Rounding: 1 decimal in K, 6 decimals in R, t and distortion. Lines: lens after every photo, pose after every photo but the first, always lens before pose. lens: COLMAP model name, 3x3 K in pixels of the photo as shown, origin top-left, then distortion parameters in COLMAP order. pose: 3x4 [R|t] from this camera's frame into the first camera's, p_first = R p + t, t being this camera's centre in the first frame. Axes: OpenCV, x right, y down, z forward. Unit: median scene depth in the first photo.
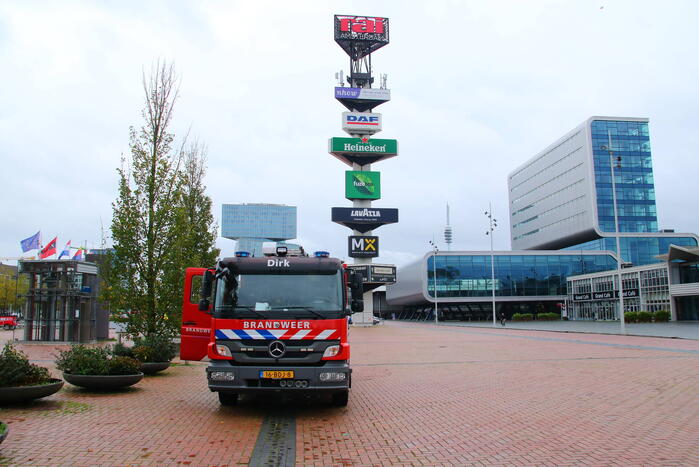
lens RADIAL K [[626.7, 0, 349.5], [0, 626.7, 233.5], [0, 0, 1]] dist [-0.125956, 0.208896]
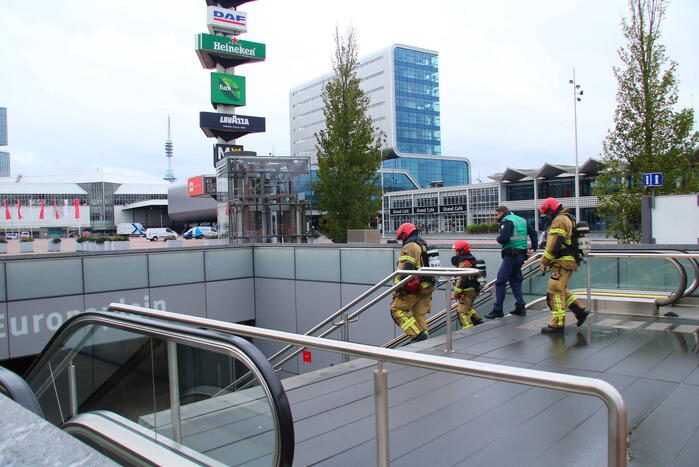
lens RADIAL K [[626.7, 0, 349.5], [0, 626.7, 233.5], [0, 0, 1]] dist [-0.125956, 0.208896]
pose [[0.879298, -0.013095, 0.476093, -0.258639], [-0.050804, 0.991340, 0.121097, 0.013665], [-0.473555, -0.130668, 0.871017, 0.084378]]
